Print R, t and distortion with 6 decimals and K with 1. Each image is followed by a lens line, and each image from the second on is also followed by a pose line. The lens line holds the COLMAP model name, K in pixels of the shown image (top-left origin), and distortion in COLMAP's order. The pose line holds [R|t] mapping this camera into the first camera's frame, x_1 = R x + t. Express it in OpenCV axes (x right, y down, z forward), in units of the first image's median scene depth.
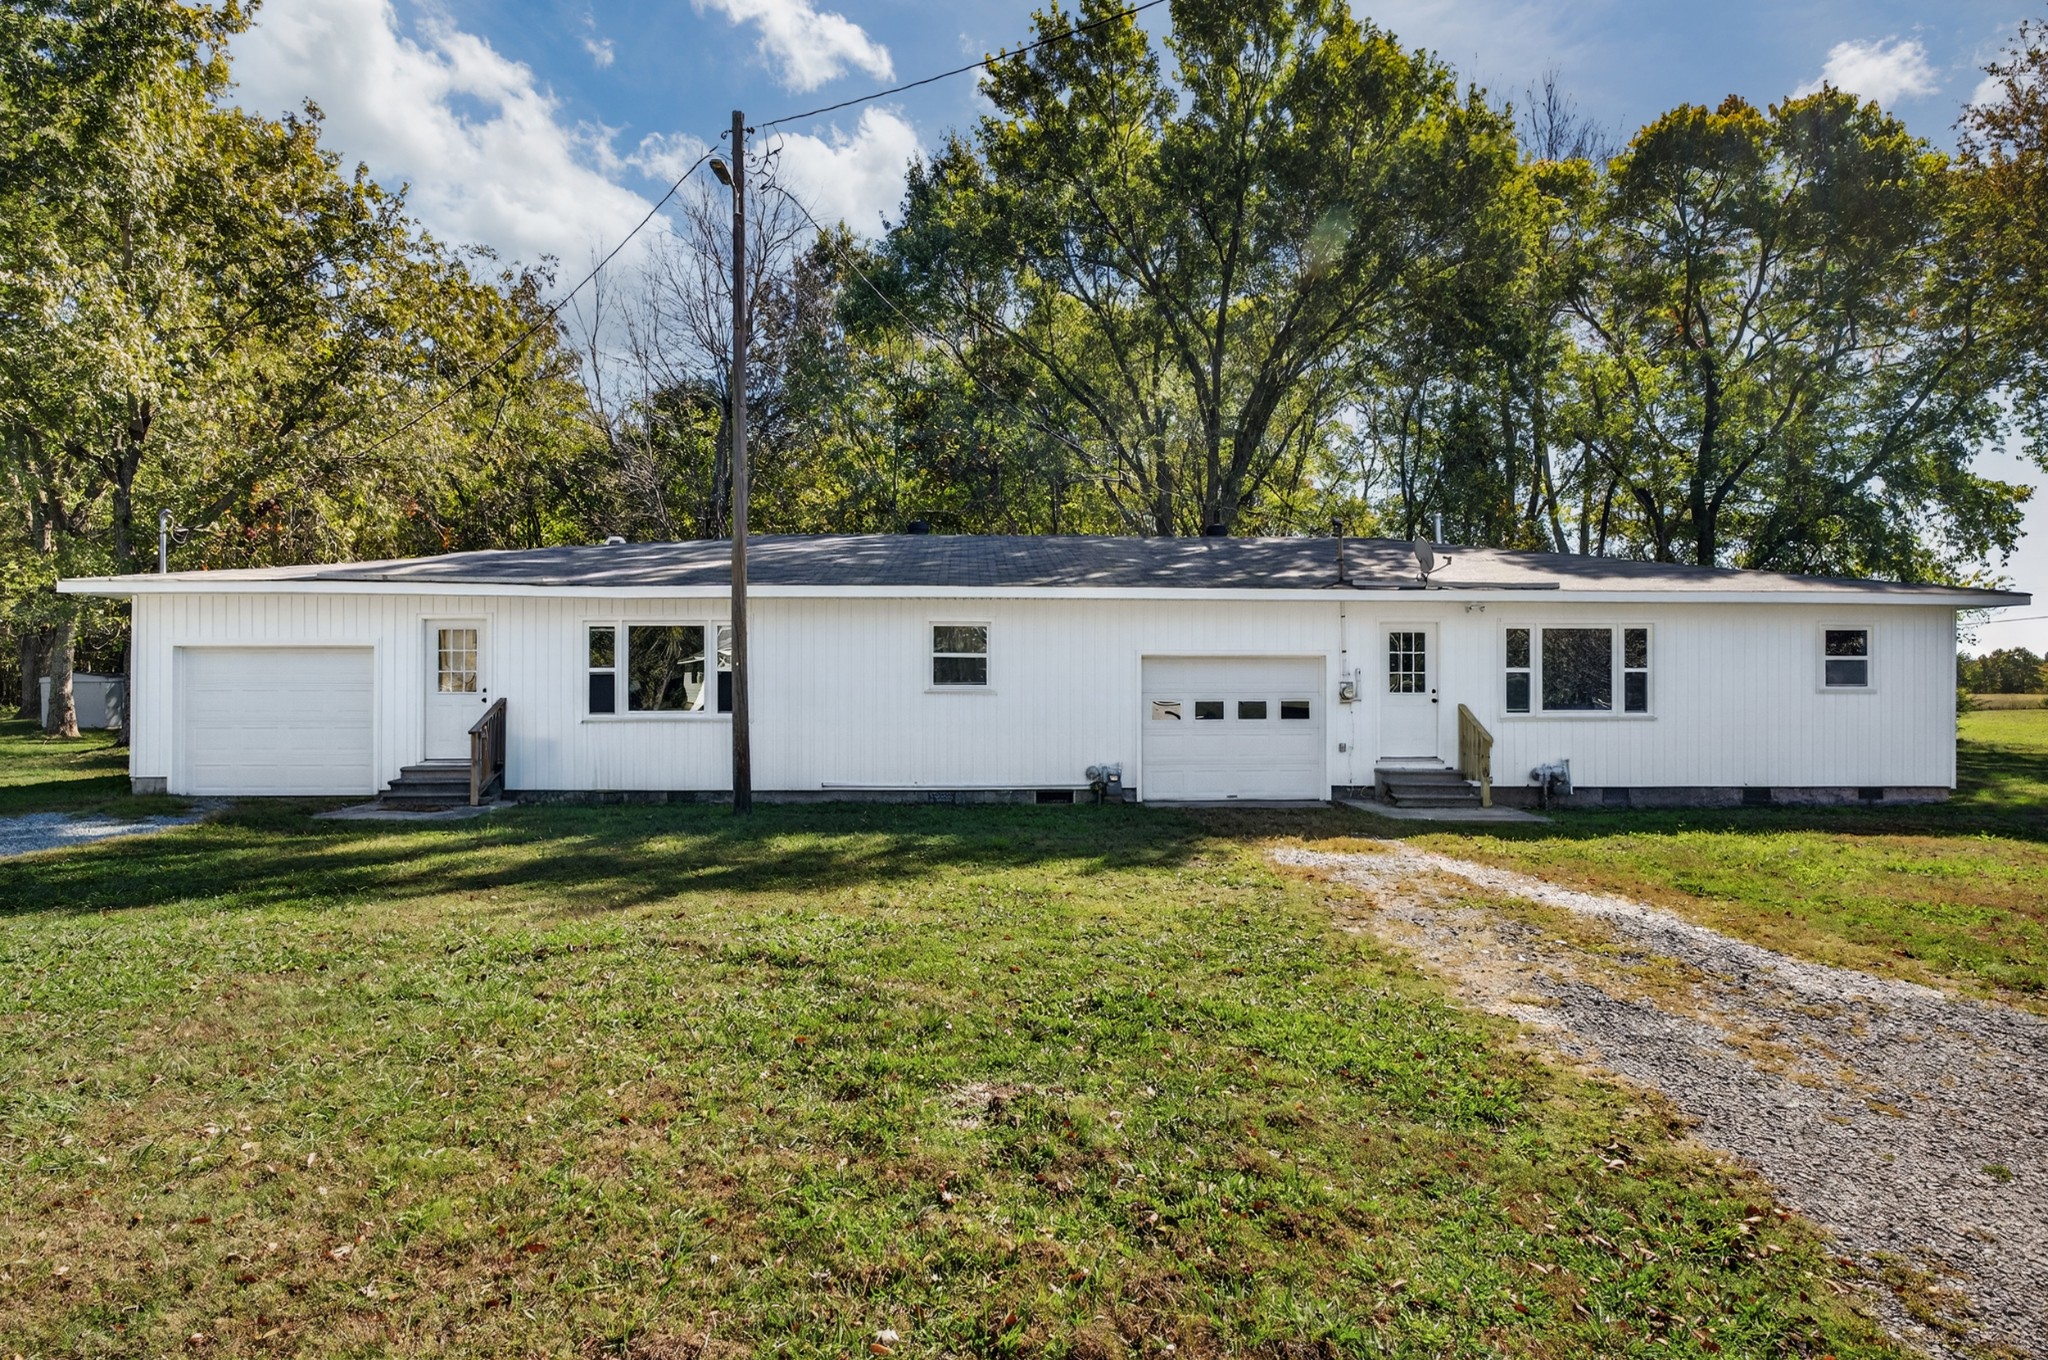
lens RADIAL K [[808.9, 0, 1031.2], [0, 808.9, 677.2], [0, 0, 1]] dist [-0.001191, -0.000104]
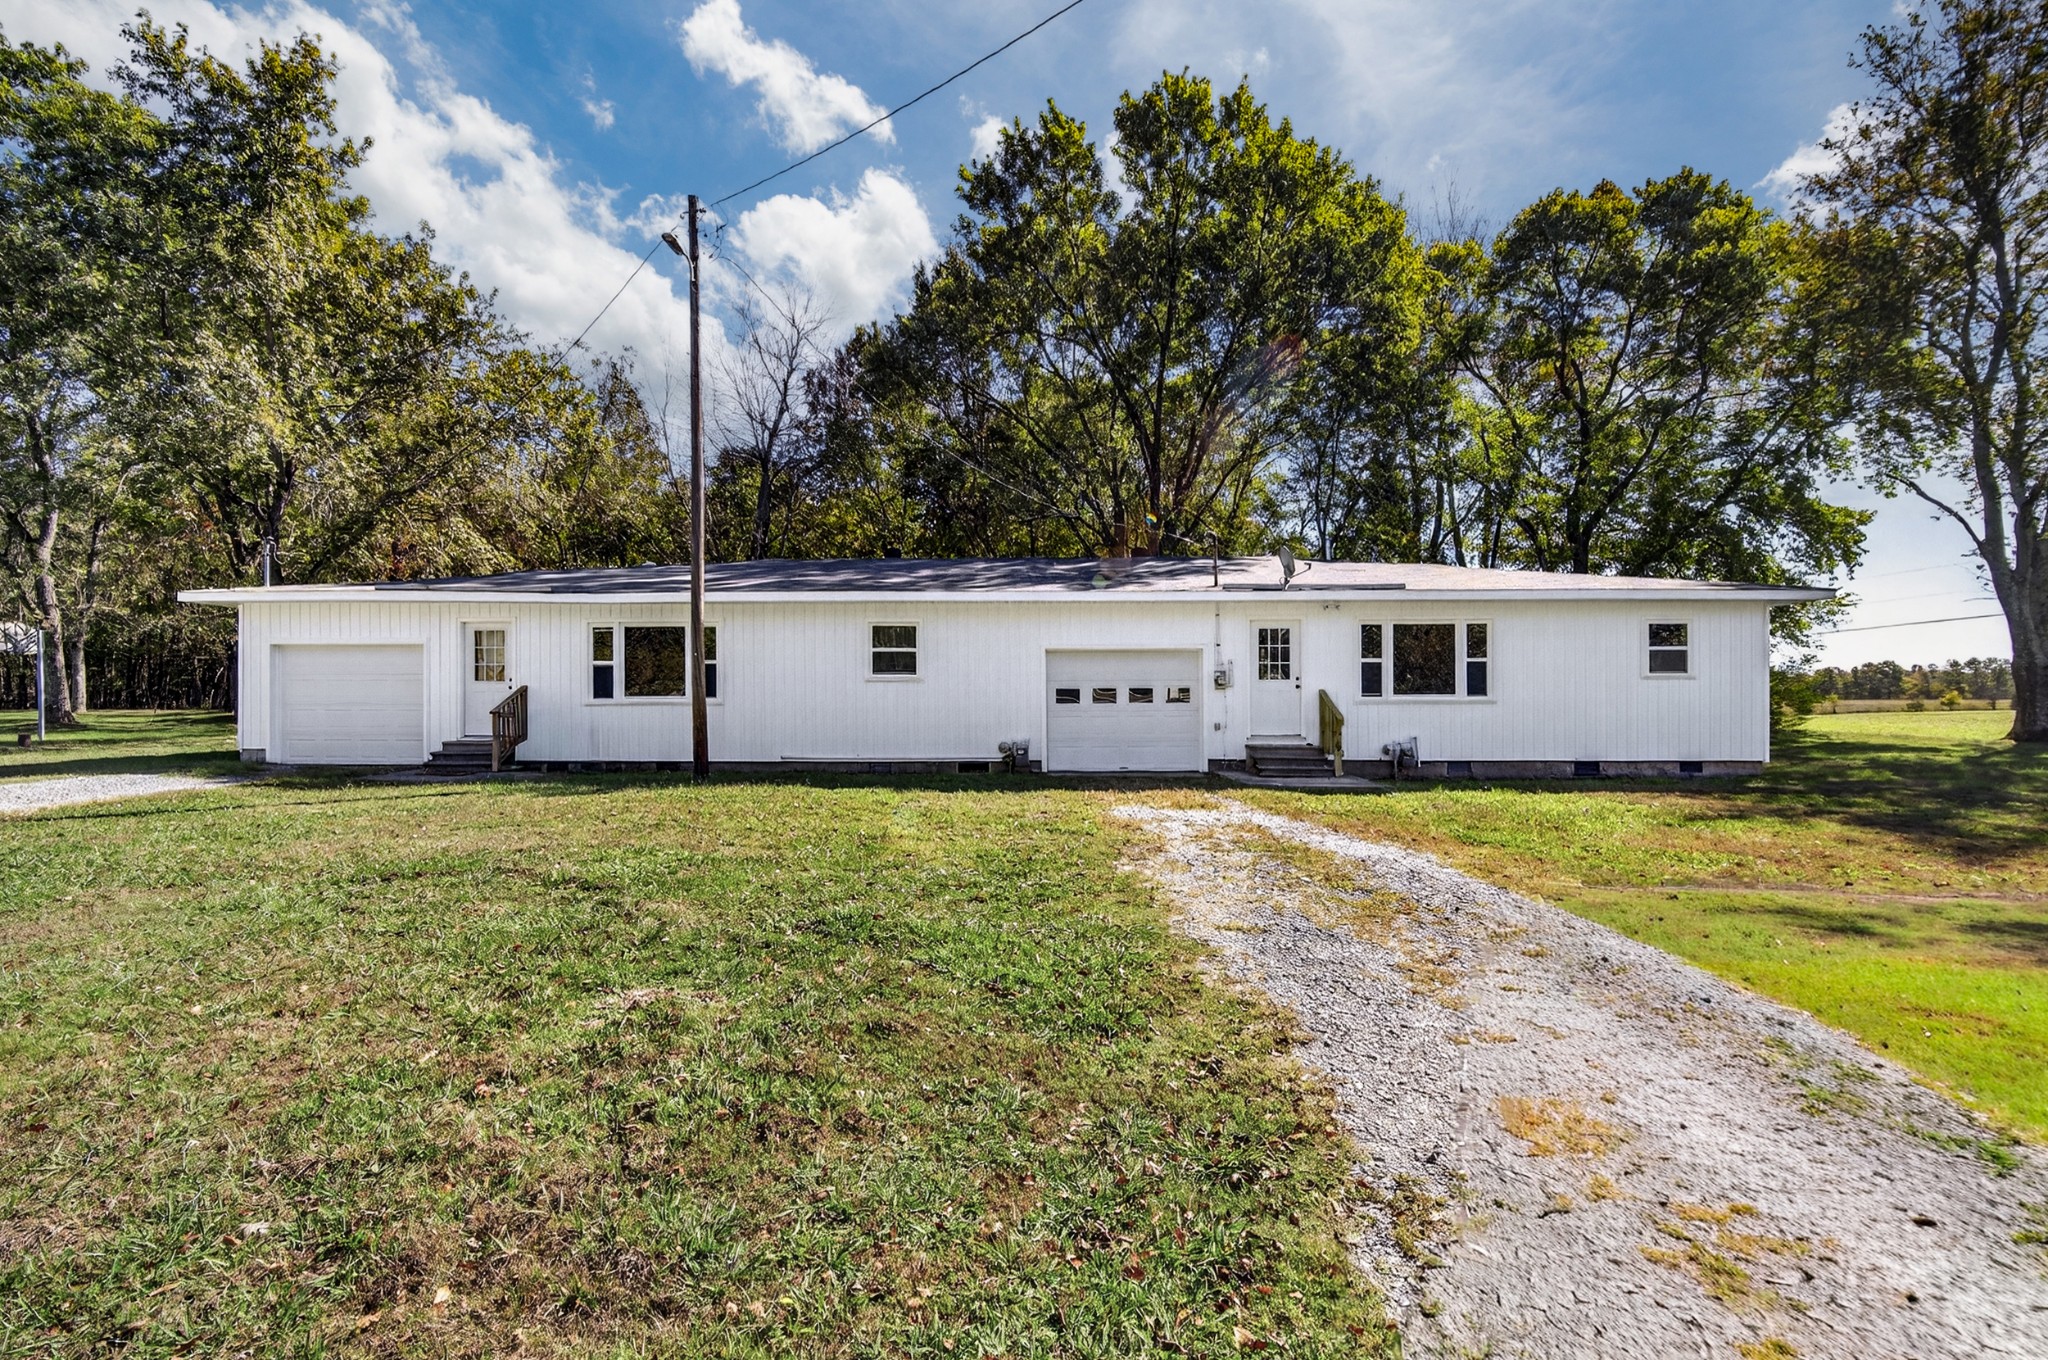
lens RADIAL K [[654.8, 0, 988.2], [0, 654.8, 684.8], [0, 0, 1]] dist [0.001064, -0.001265]
pose [[0.998924, -0.002904, -0.046287, 0.093120], [0.003119, 0.999985, 0.004564, 0.020558], [0.046273, -0.004704, 0.998918, 0.032759]]
